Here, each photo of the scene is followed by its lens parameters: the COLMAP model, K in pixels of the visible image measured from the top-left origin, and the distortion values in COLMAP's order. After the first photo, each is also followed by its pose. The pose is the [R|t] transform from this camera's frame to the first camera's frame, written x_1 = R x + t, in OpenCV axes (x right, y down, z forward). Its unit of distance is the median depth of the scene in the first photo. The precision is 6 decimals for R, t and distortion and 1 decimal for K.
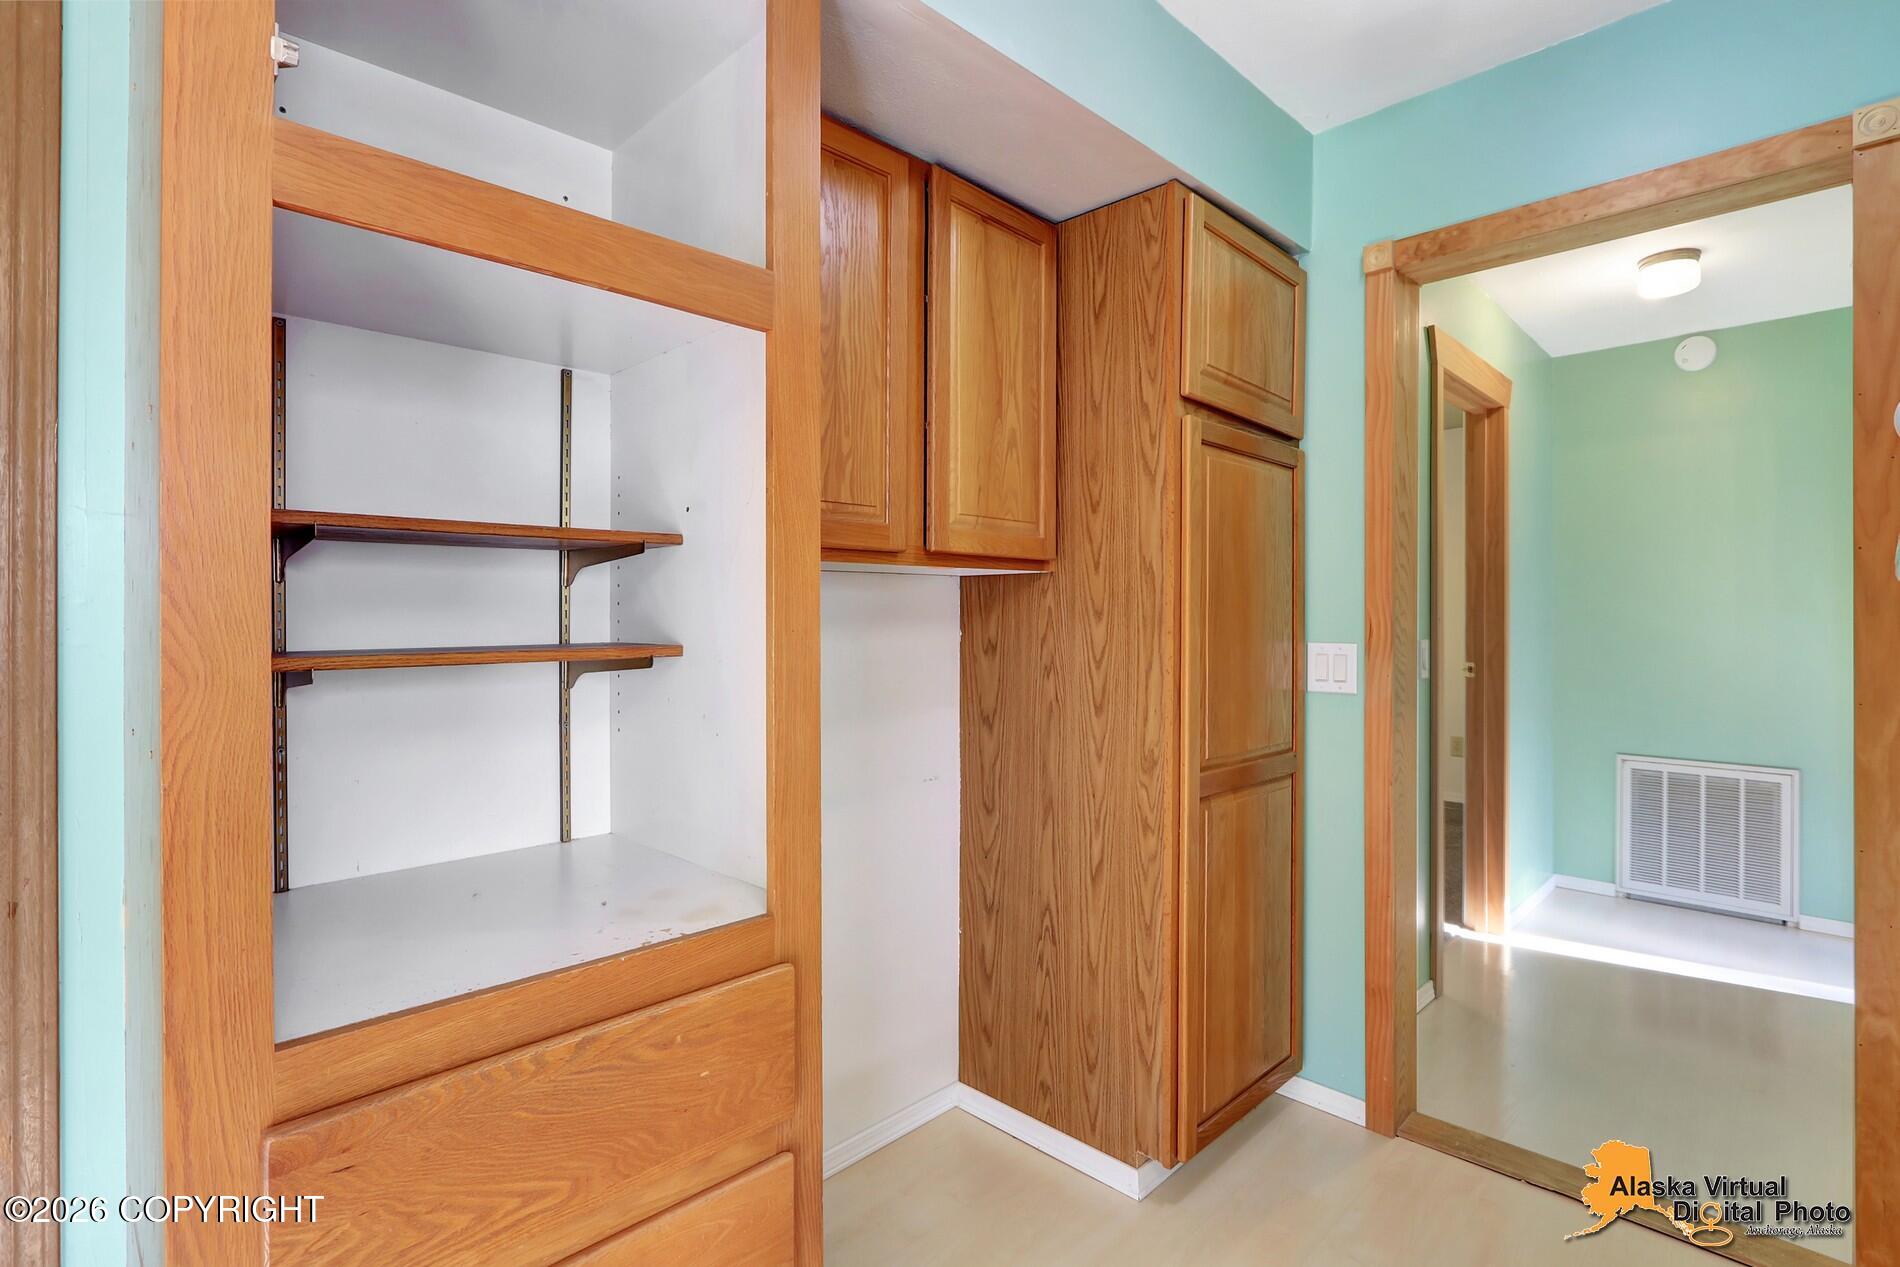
lens RADIAL K [[909.3, 0, 947.9], [0, 909.3, 612.5], [0, 0, 1]] dist [-0.011045, 0.000193]
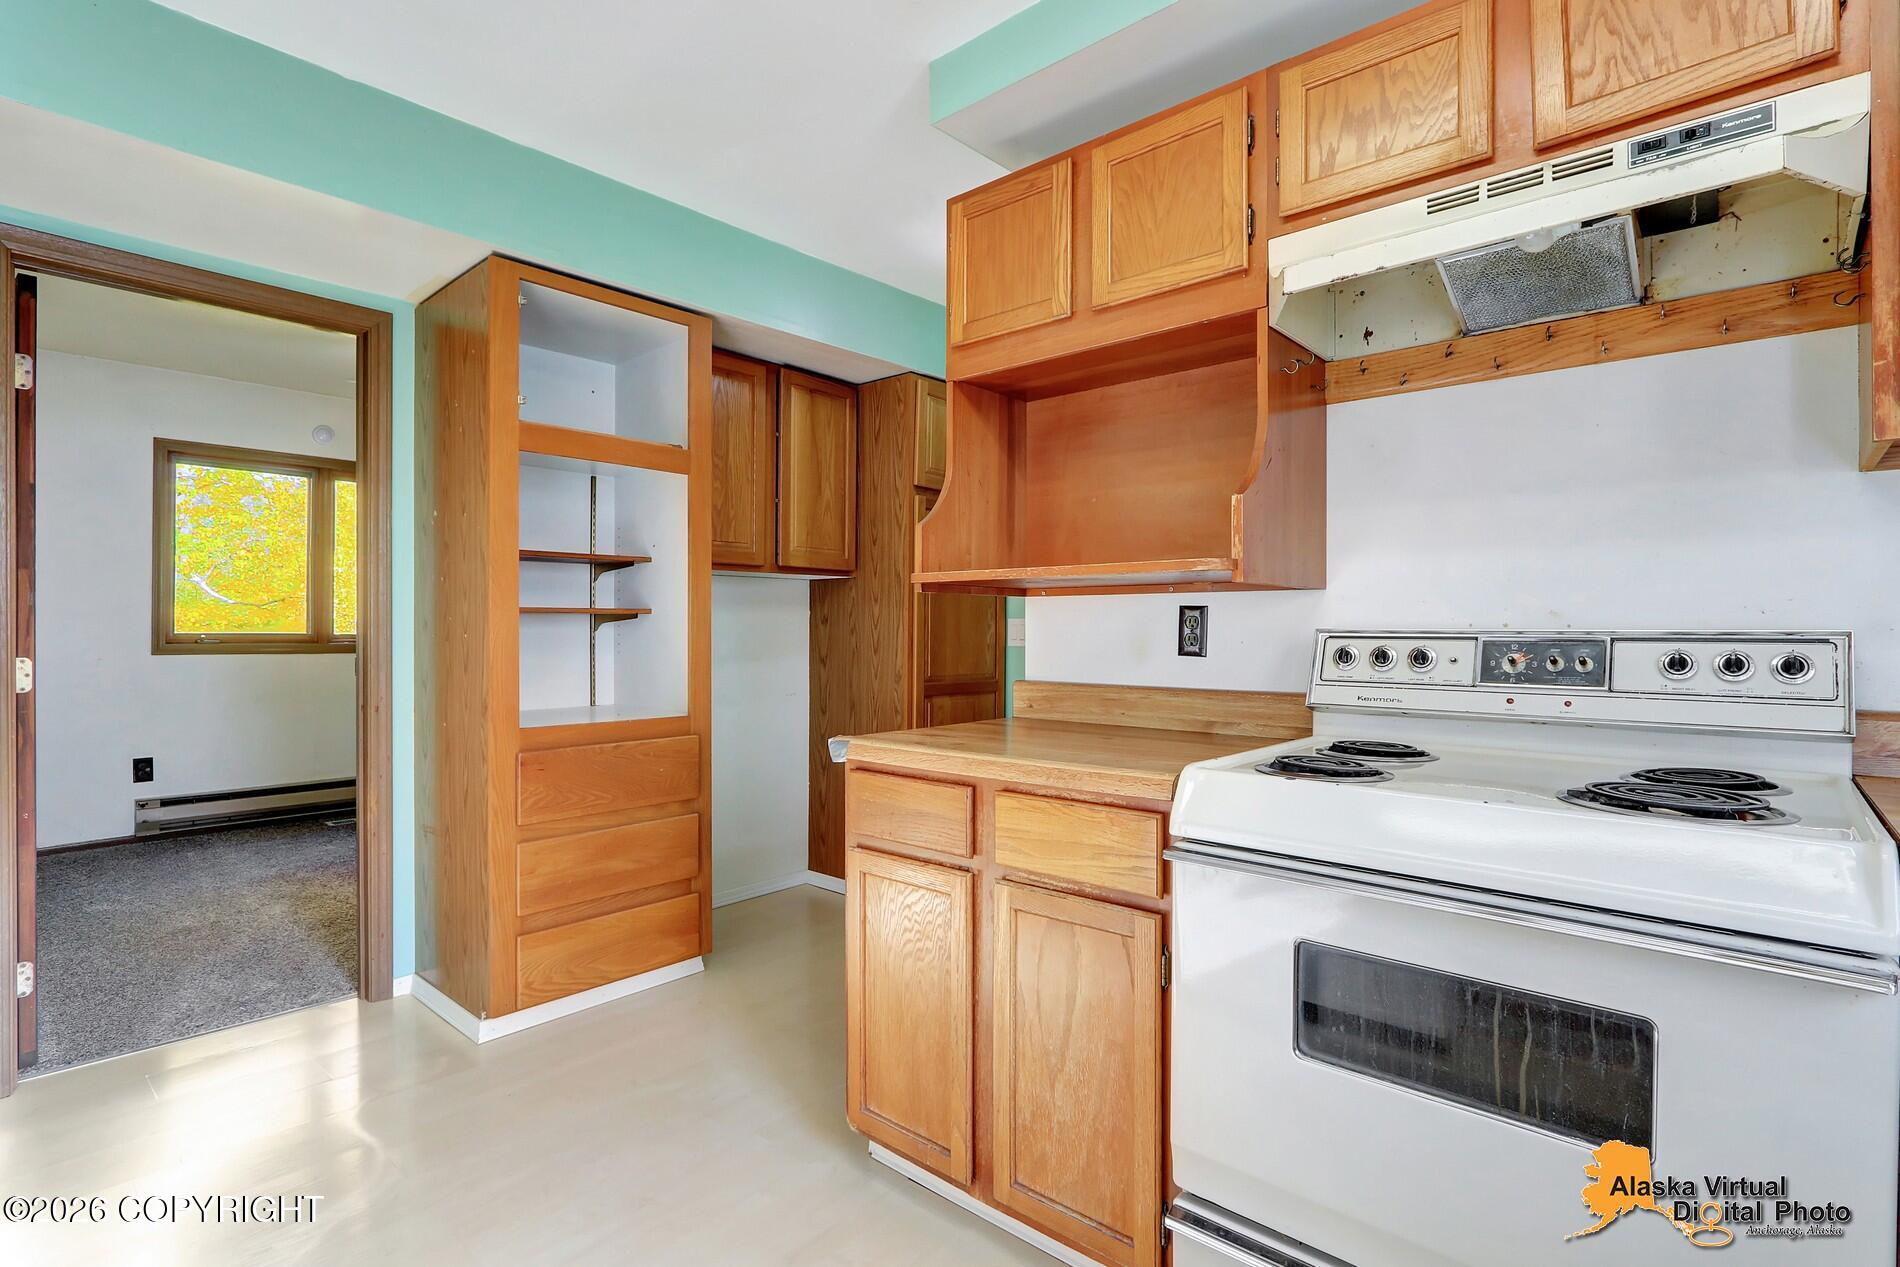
lens RADIAL K [[899.9, 0, 950.0], [0, 899.9, 633.5], [0, 0, 1]] dist [-0.009969, 0.000434]
pose [[0.998643, 0.004224, 0.051914, 0.252593], [-0.004818, 0.999924, 0.011318, 0.055269], [-0.051862, -0.011553, 0.998587, -0.965737]]
